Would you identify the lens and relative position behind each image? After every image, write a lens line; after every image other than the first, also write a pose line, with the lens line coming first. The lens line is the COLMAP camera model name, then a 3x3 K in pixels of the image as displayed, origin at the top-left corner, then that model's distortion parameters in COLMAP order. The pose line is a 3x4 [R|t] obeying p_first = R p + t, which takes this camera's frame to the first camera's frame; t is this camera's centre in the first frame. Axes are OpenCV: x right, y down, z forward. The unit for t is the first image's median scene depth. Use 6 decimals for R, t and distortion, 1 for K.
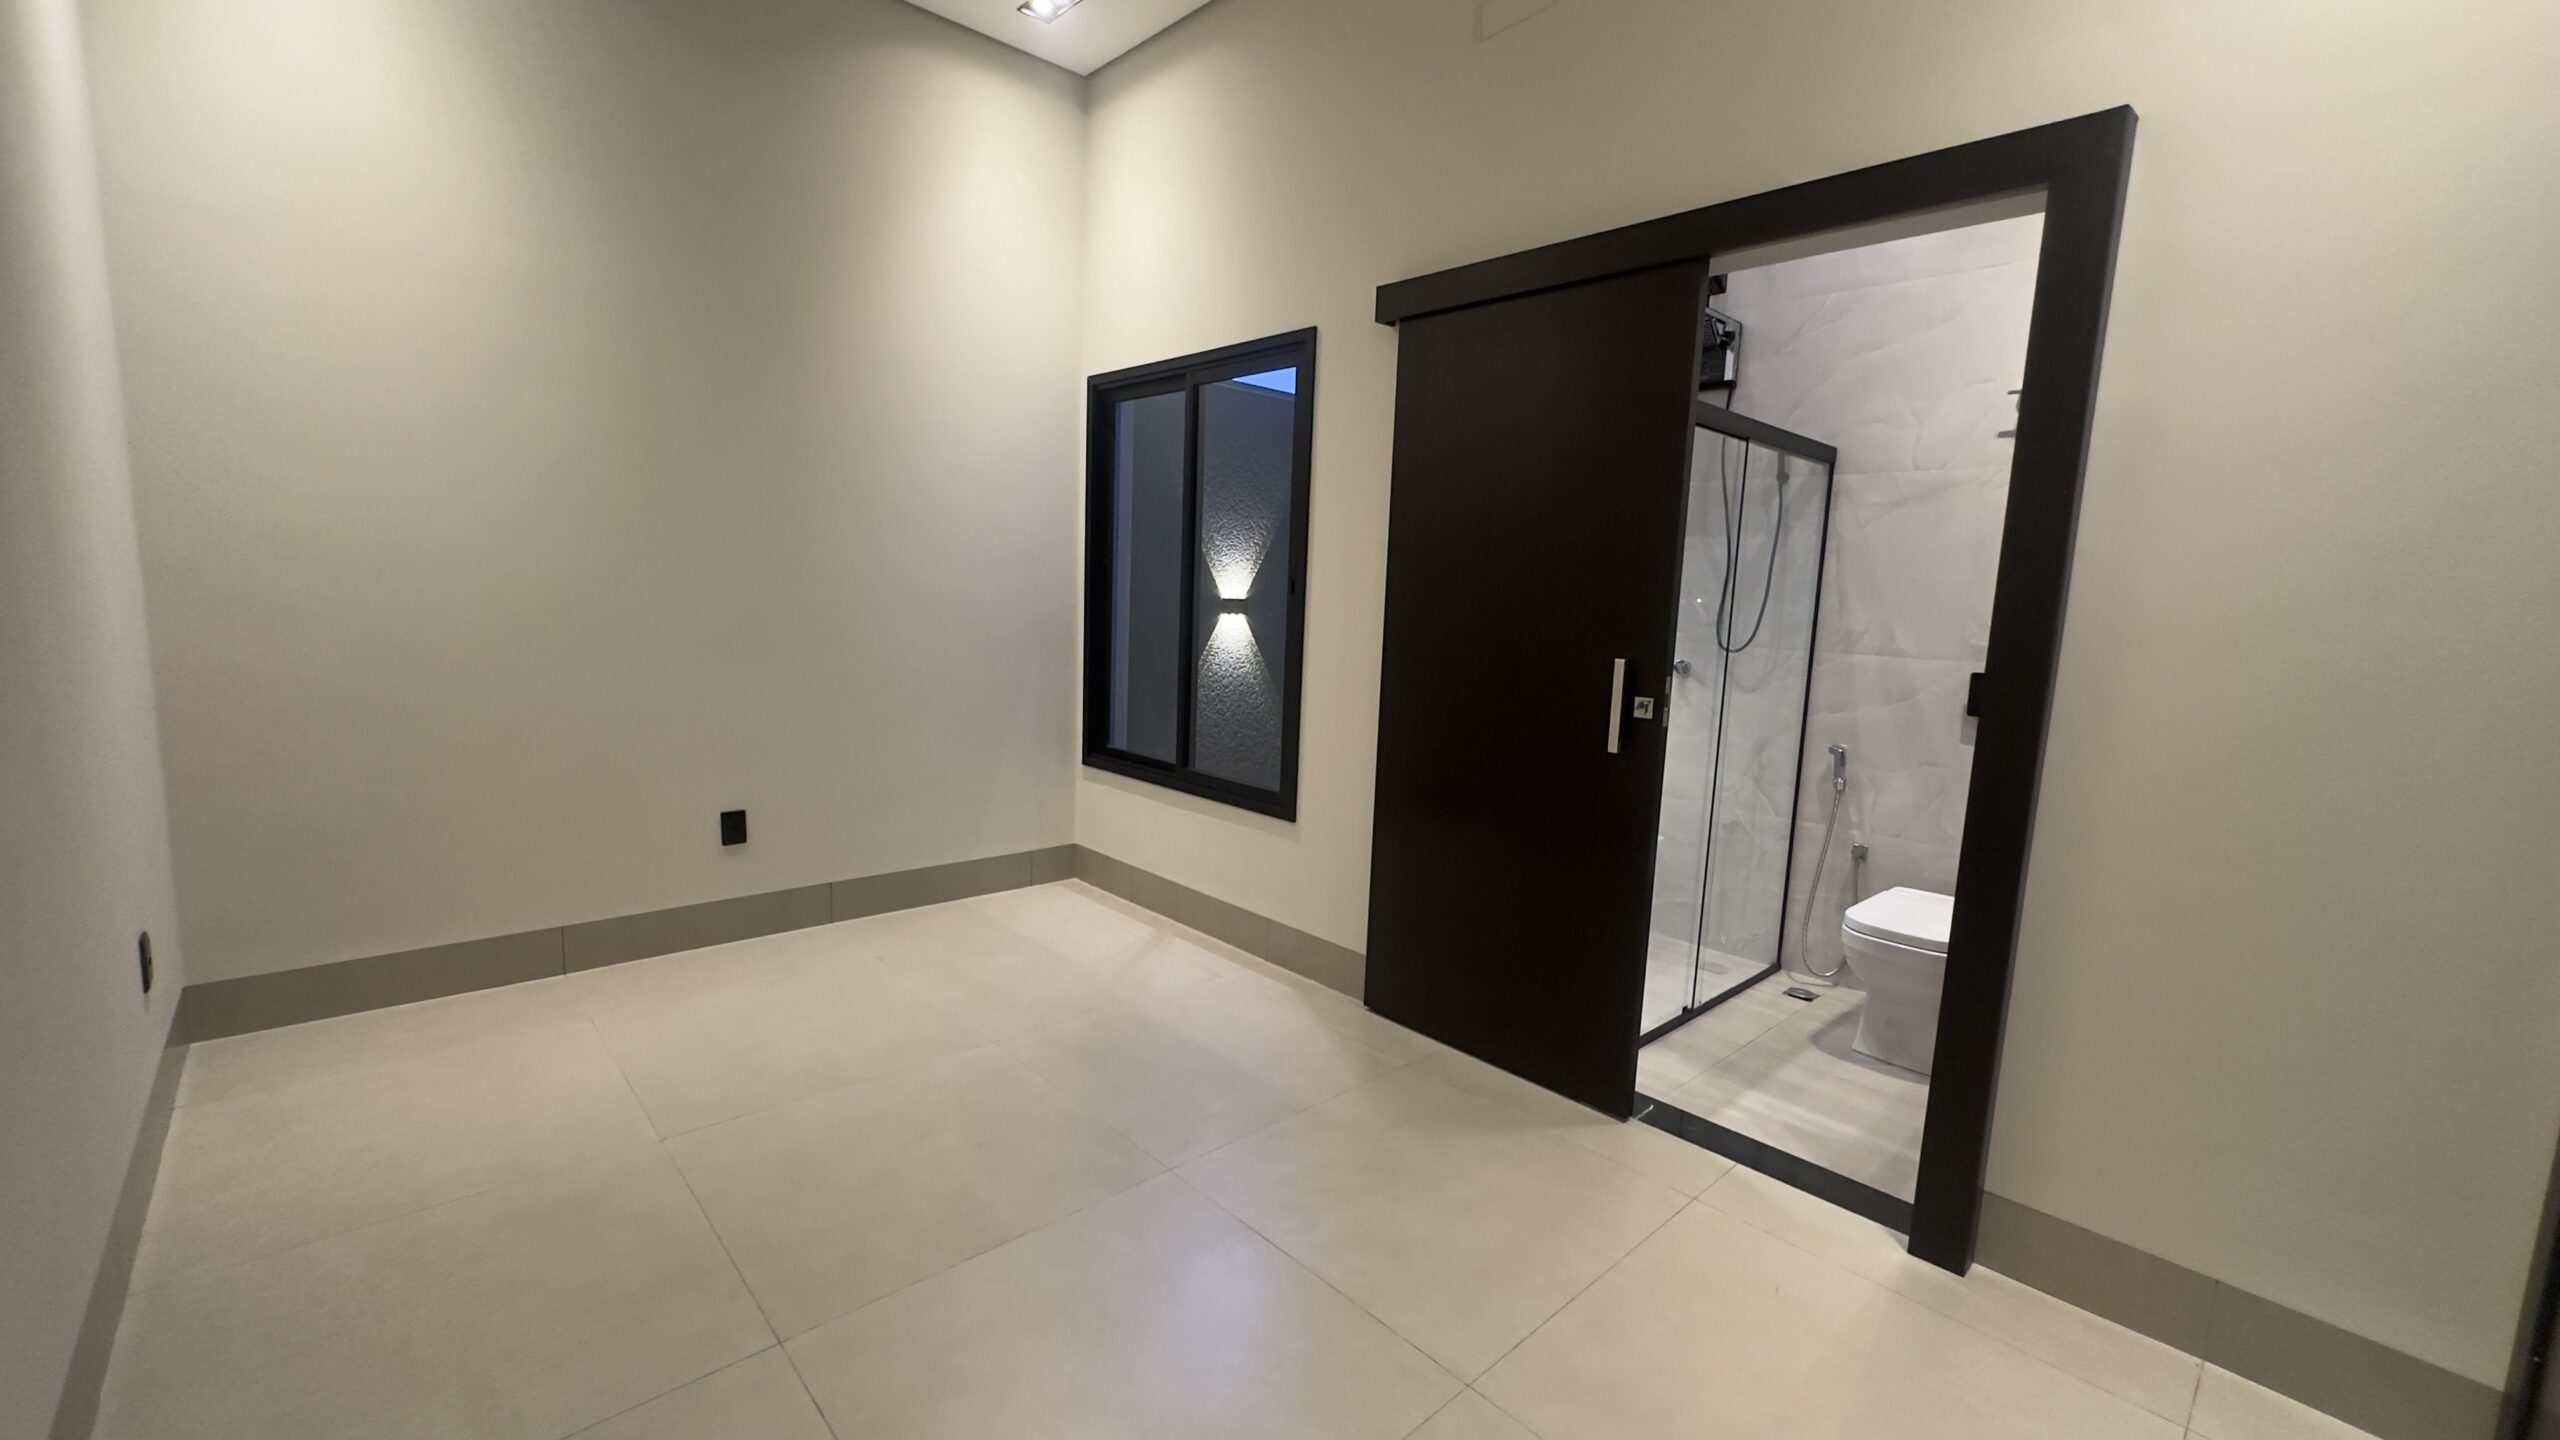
lens RADIAL K [[1031.7, 0, 1275.7], [0, 1031.7, 724.2], [0, 0, 1]] dist [-0.003908, 0.000850]
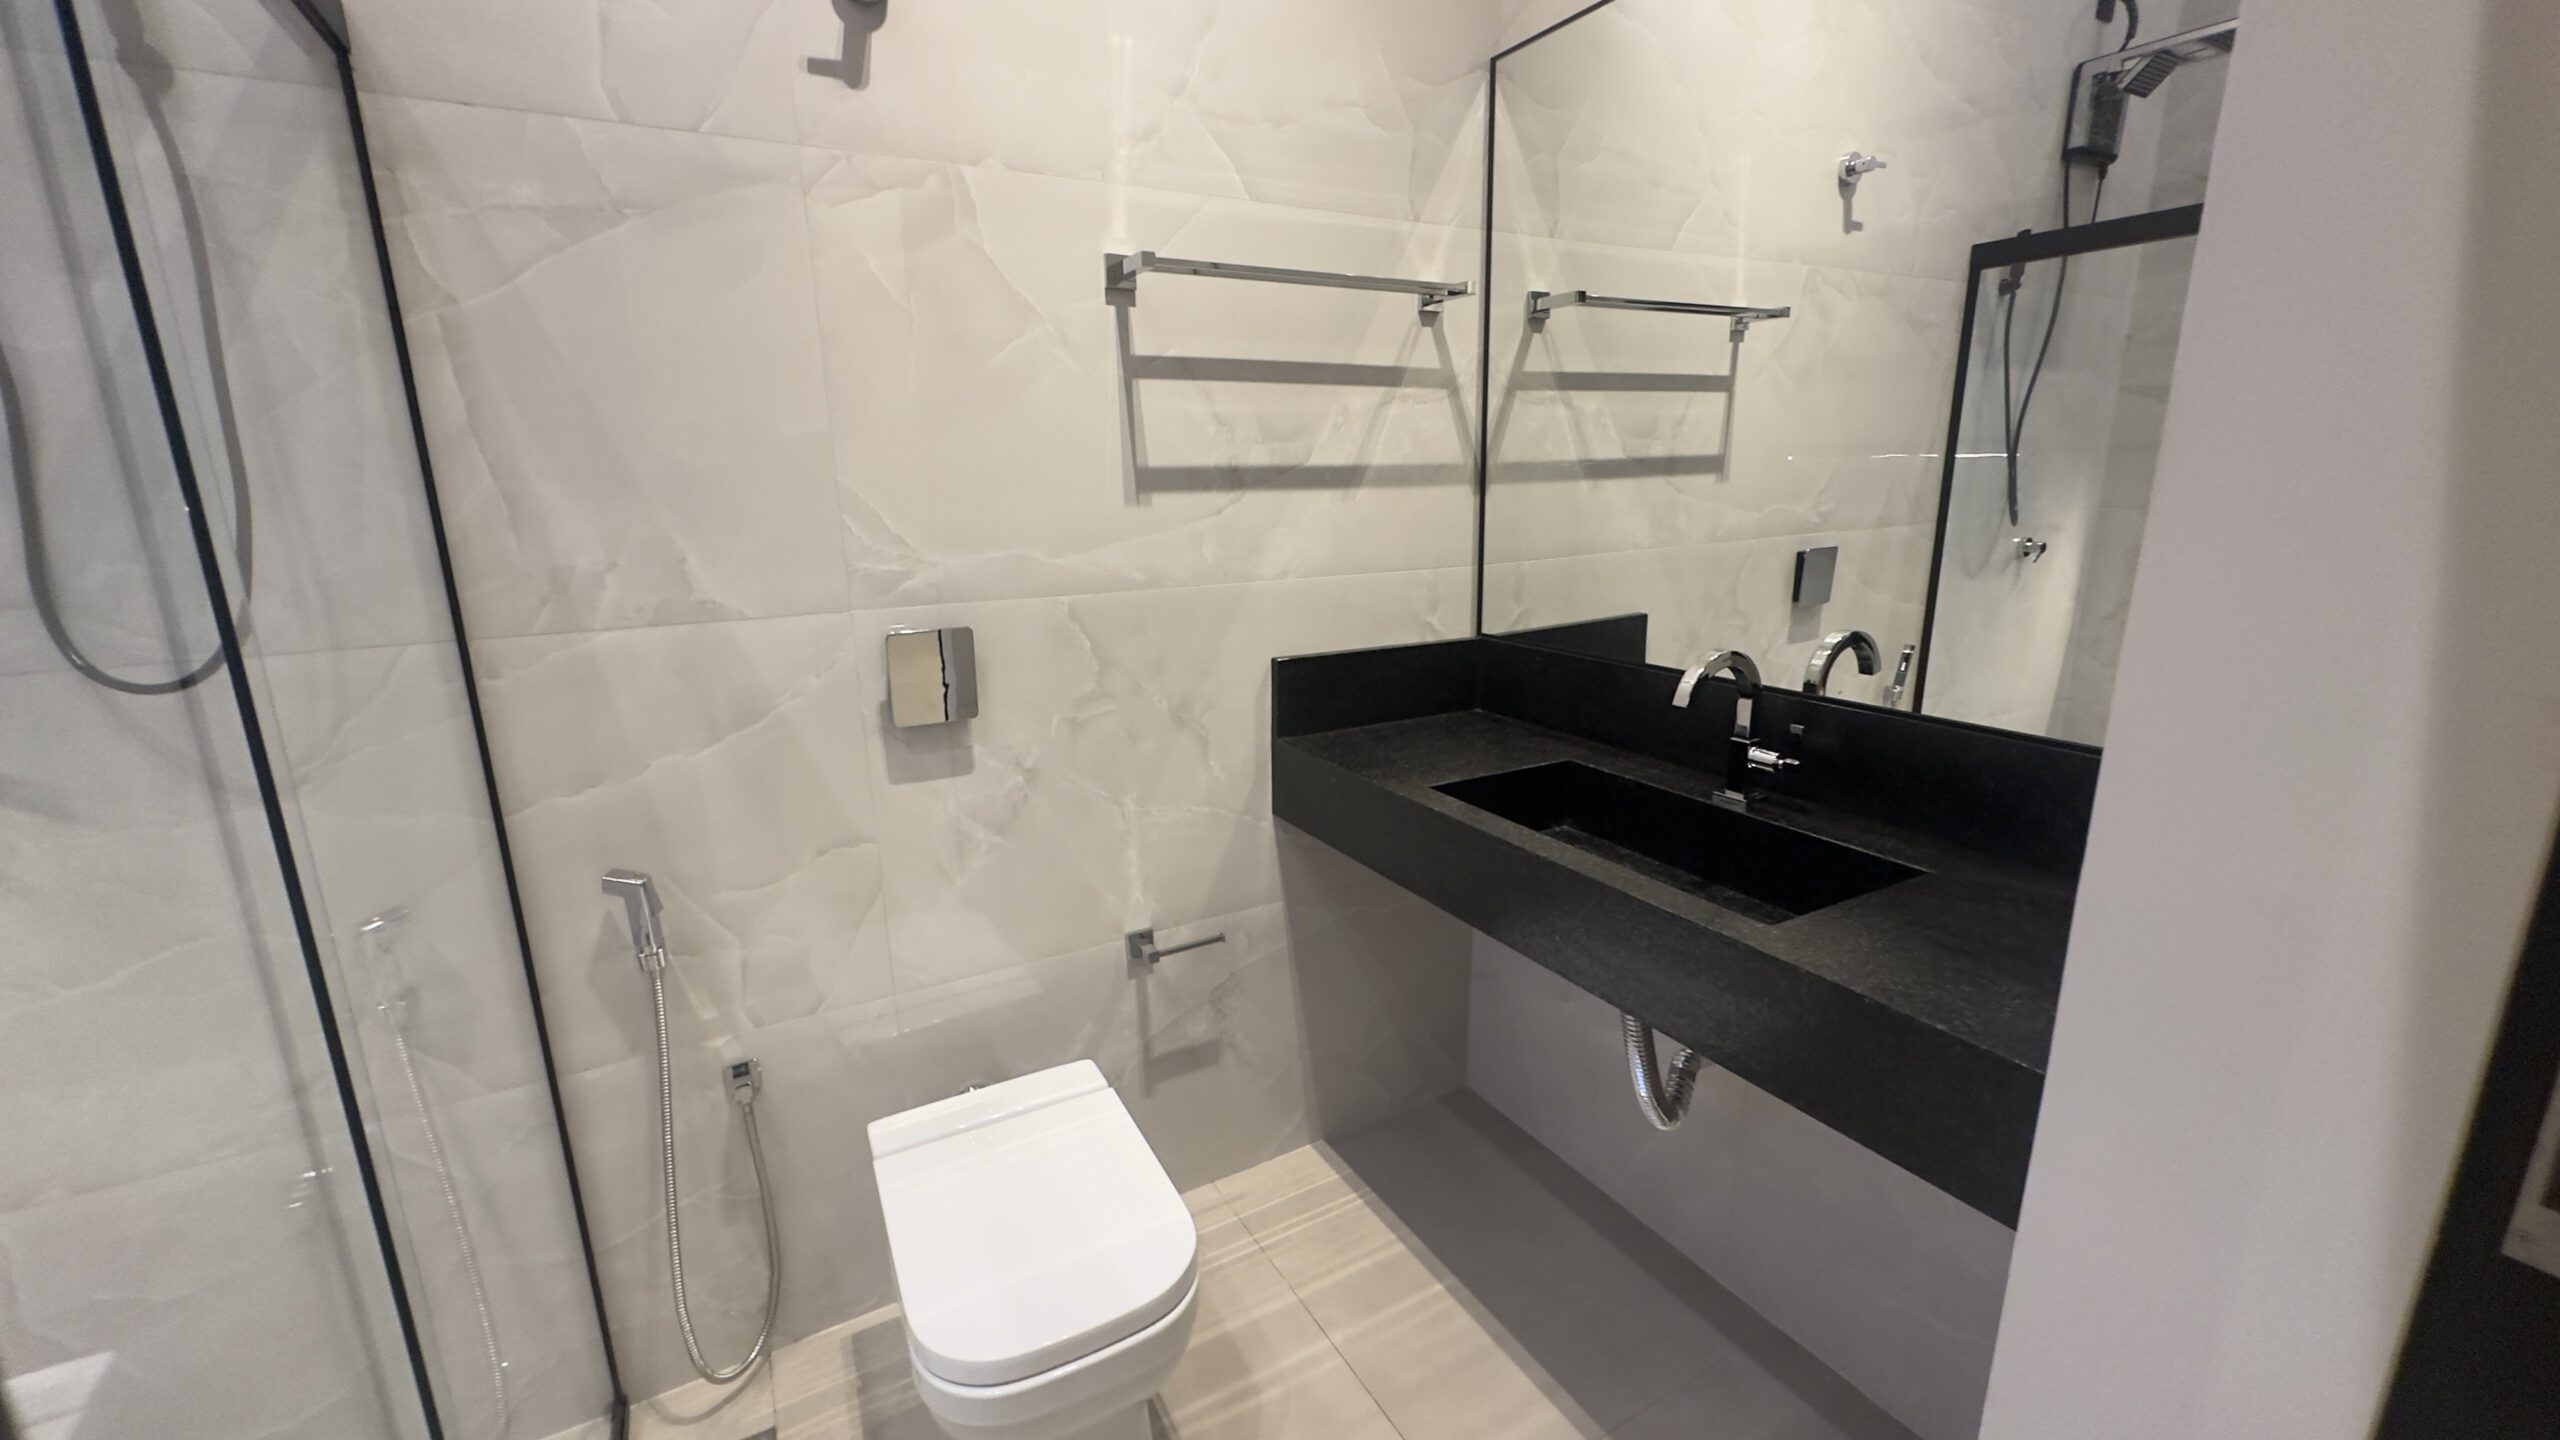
lens RADIAL K [[1031.7, 0, 1275.7], [0, 1031.7, 724.2], [0, 0, 1]] dist [-0.003908, 0.000850]
pose [[0.230488, -0.272707, 0.934080, 0.256508], [0.154559, 0.958000, 0.241553, -0.087971], [-0.960722, 0.088695, 0.262957, 0.660999]]
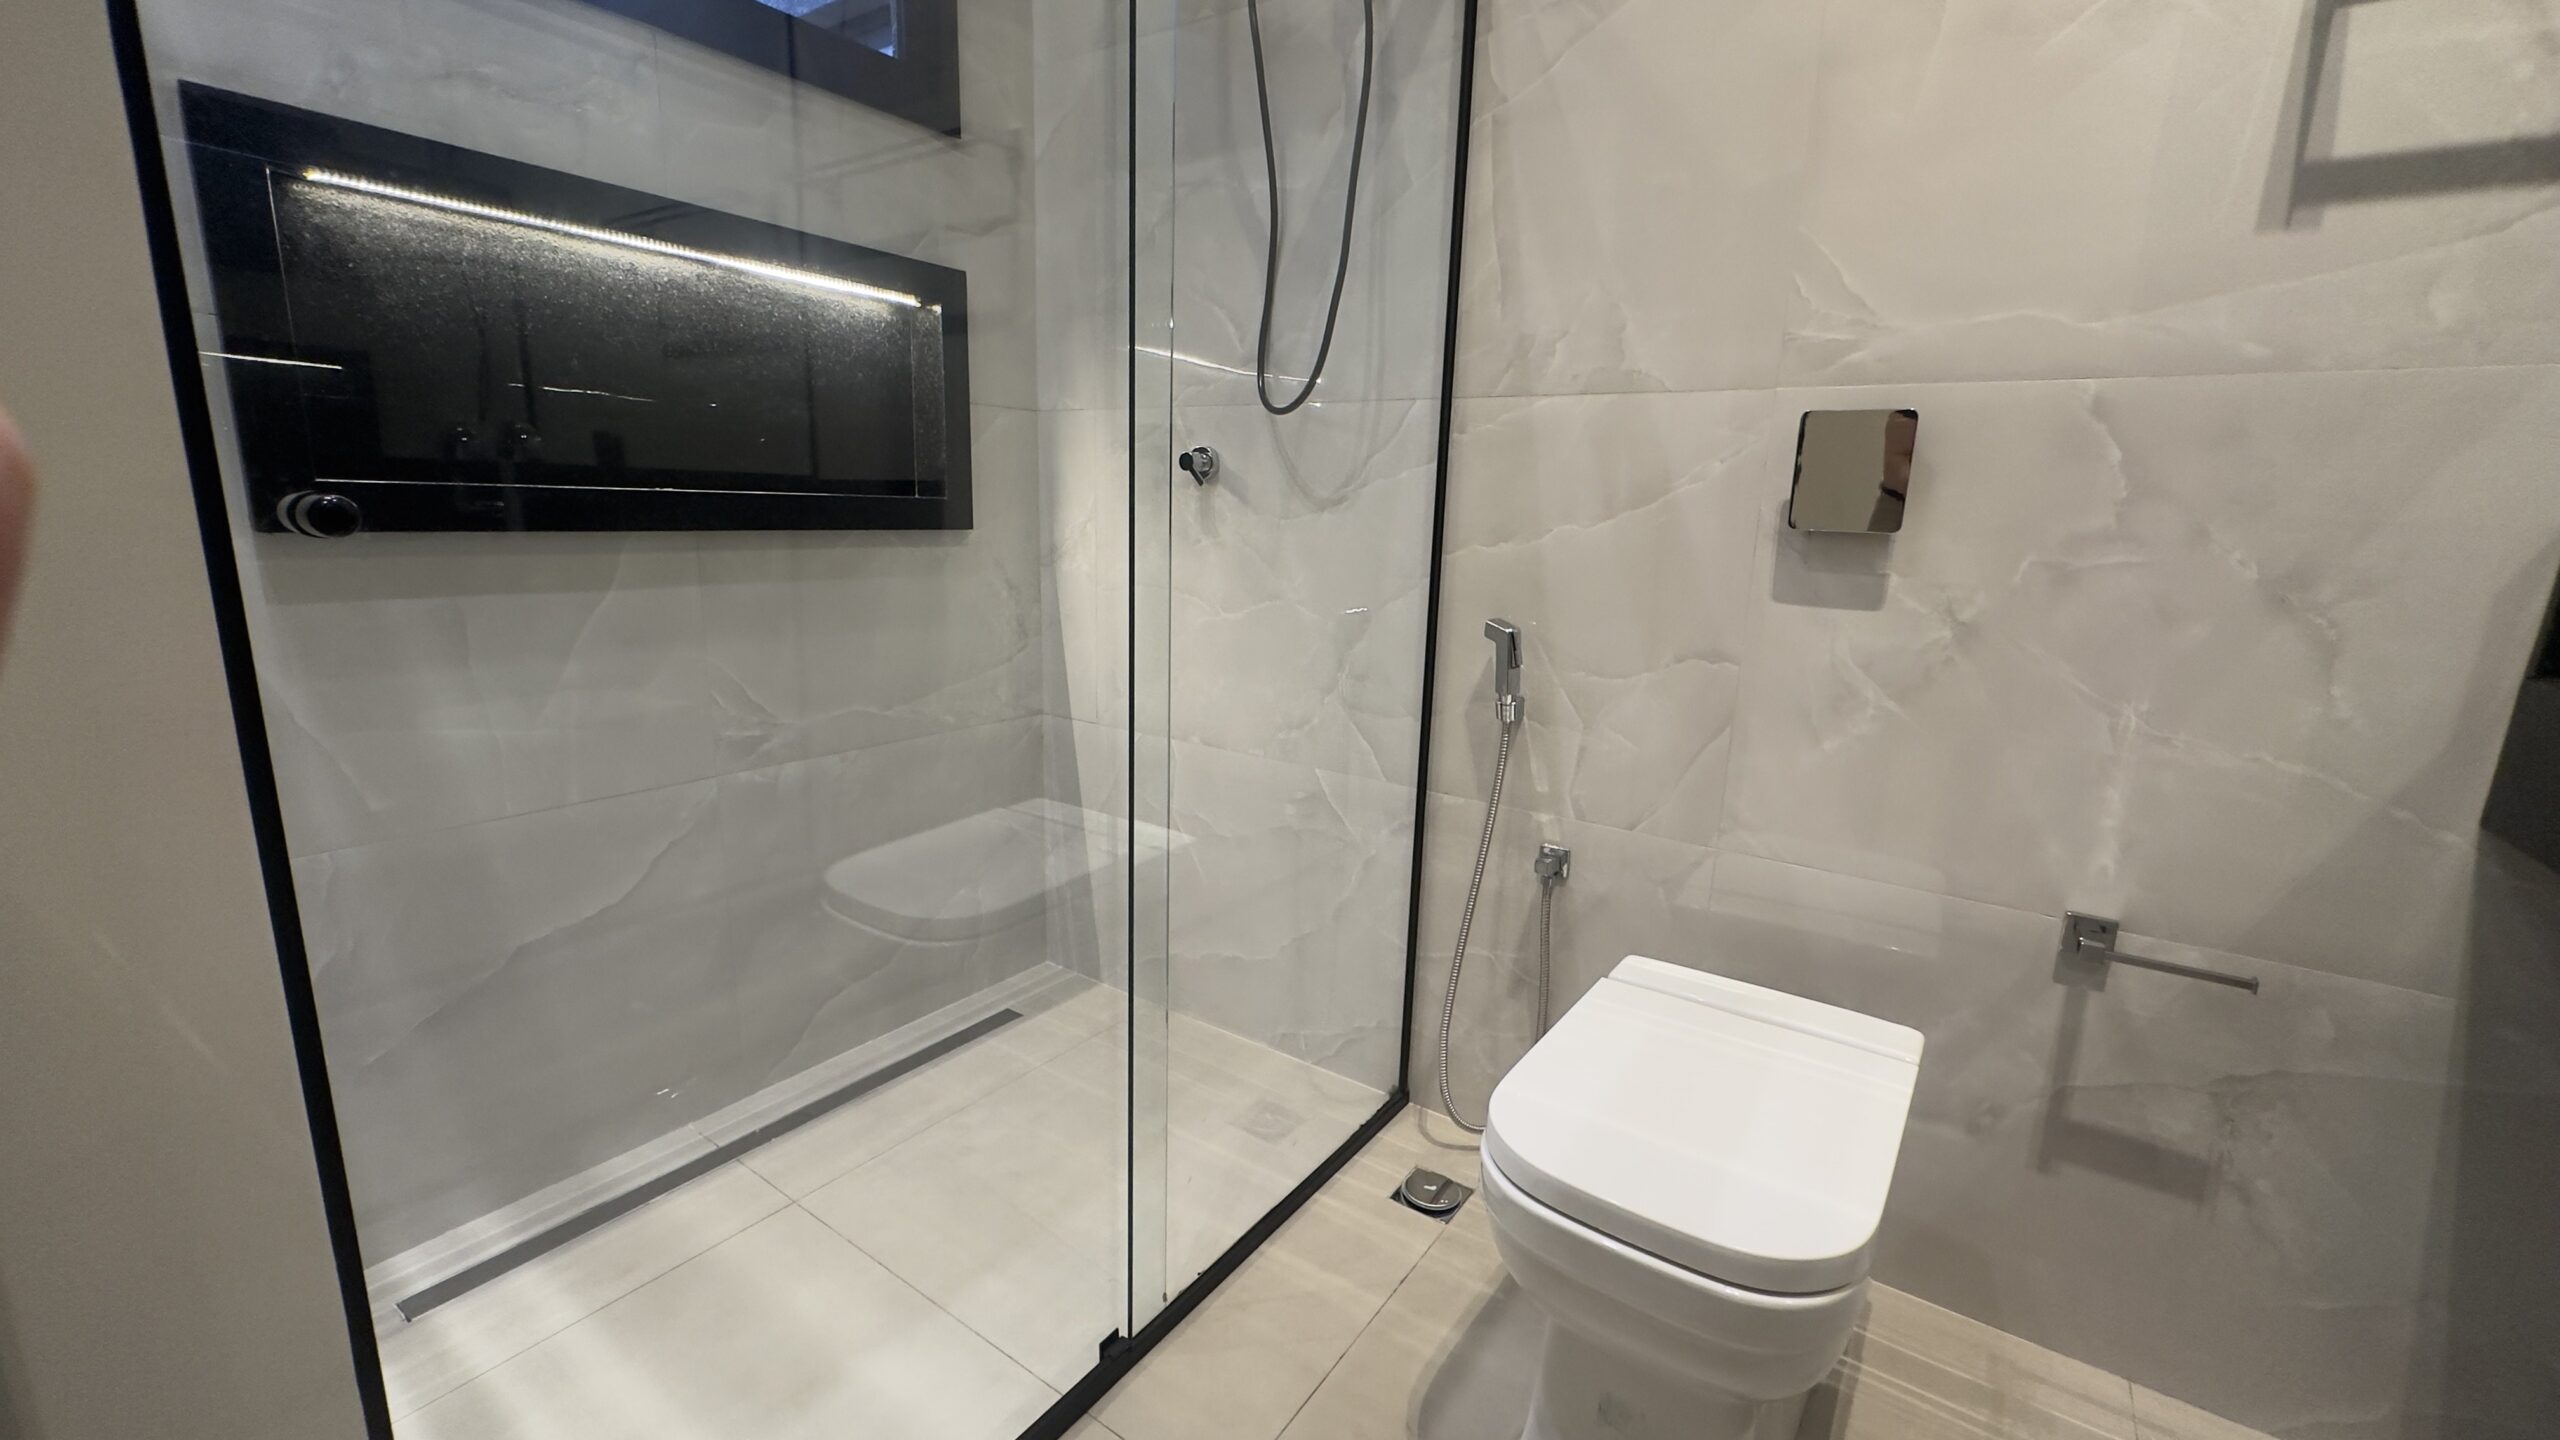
lens RADIAL K [[1031.7, 0, 1275.7], [0, 1031.7, 724.2], [0, 0, 1]] dist [-0.003908, 0.000850]
pose [[0.977858, -0.050292, 0.203137, 0.366511], [0.032730, 0.995502, 0.088906, 0.022916], [-0.206695, -0.080289, 0.975106, 0.603472]]
